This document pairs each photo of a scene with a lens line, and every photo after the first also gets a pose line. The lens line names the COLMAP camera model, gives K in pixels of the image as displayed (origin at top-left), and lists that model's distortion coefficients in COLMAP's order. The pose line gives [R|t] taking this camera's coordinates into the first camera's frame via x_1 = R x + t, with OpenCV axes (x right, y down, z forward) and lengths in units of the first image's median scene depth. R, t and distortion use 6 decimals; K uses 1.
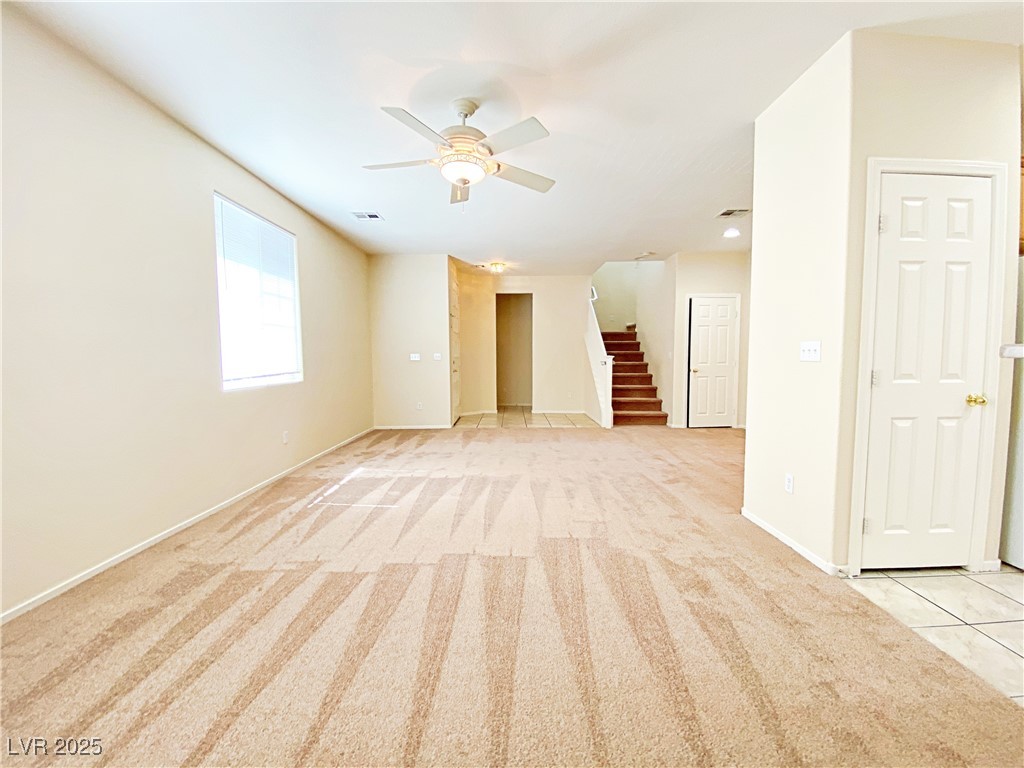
lens RADIAL K [[443.9, 0, 514.6], [0, 443.9, 389.0], [0, 0, 1]] dist [0.014550, -0.008963]
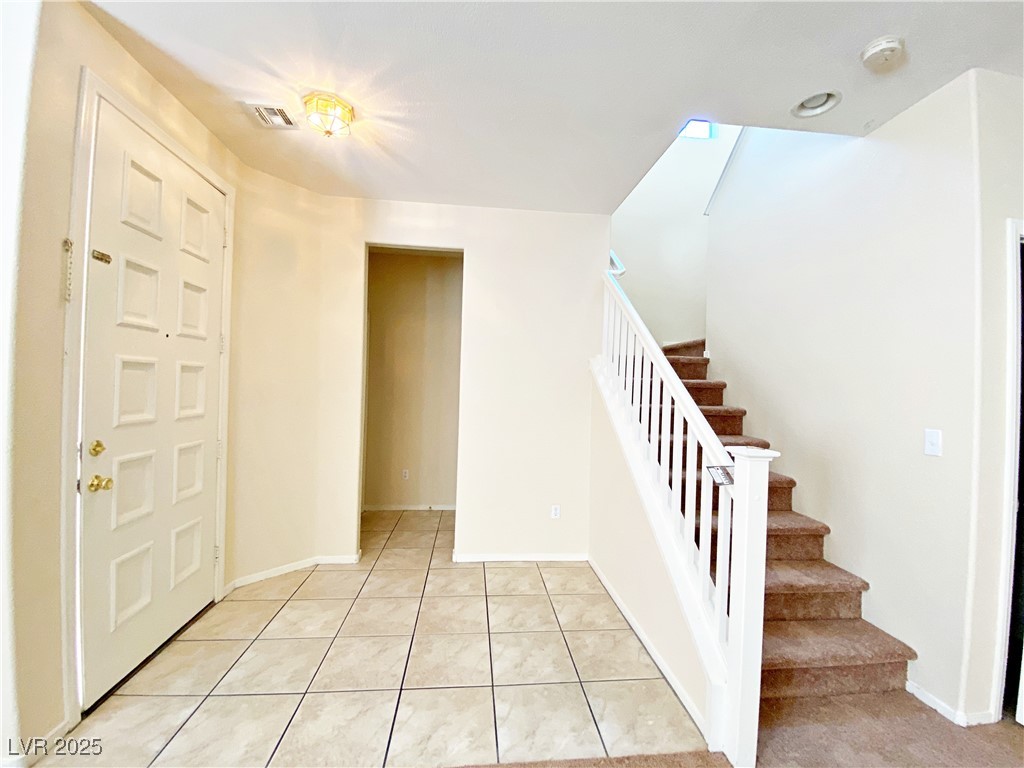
lens RADIAL K [[443.9, 0, 508.6], [0, 443.9, 383.1], [0, 0, 1]] dist [0.014550, -0.008963]
pose [[0.997004, 0.033750, 0.069603, 0.056961], [-0.028268, 0.996529, -0.078298, -0.068035], [-0.072004, 0.076096, 0.994497, 0.613331]]
